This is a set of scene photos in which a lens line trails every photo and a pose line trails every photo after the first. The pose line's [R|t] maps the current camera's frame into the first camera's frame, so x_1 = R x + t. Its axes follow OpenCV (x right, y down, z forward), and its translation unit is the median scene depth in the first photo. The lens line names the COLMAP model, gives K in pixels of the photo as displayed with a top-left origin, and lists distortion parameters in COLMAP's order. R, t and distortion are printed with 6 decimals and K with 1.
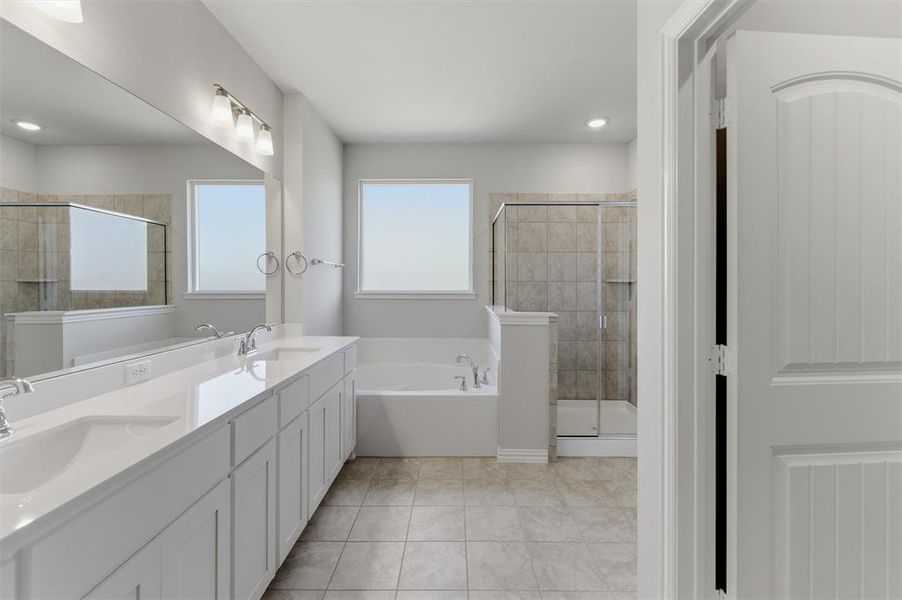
lens RADIAL K [[377.6, 0, 451.9], [0, 377.6, 282.6], [0, 0, 1]] dist [0.001456, -0.000185]
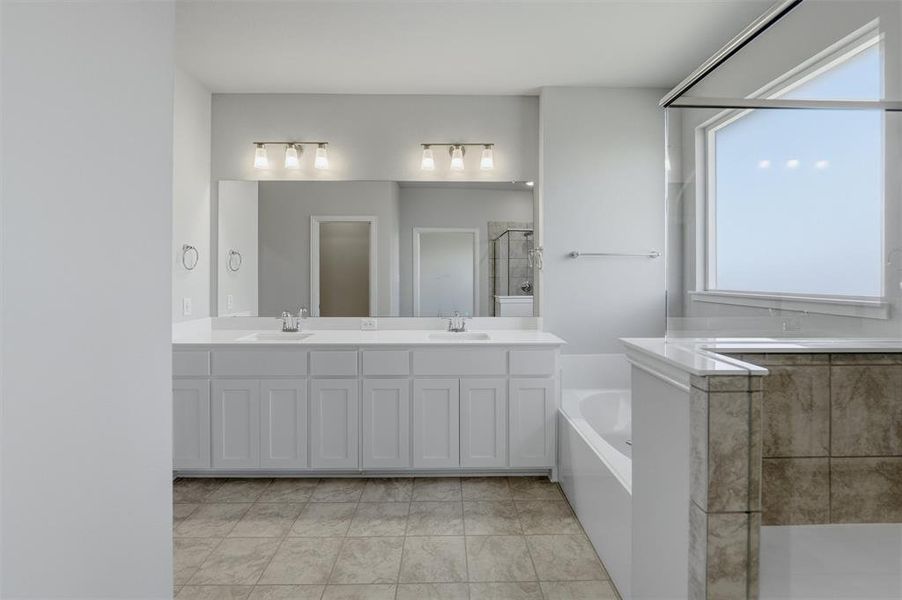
lens RADIAL K [[377.6, 0, 451.9], [0, 377.6, 282.6], [0, 0, 1]] dist [0.001456, -0.000185]
pose [[0.018827, -0.003868, -0.999815, 0.657842], [-0.003006, 0.999988, -0.003925, 0.019738], [0.999818, 0.003079, 0.018815, 0.832736]]
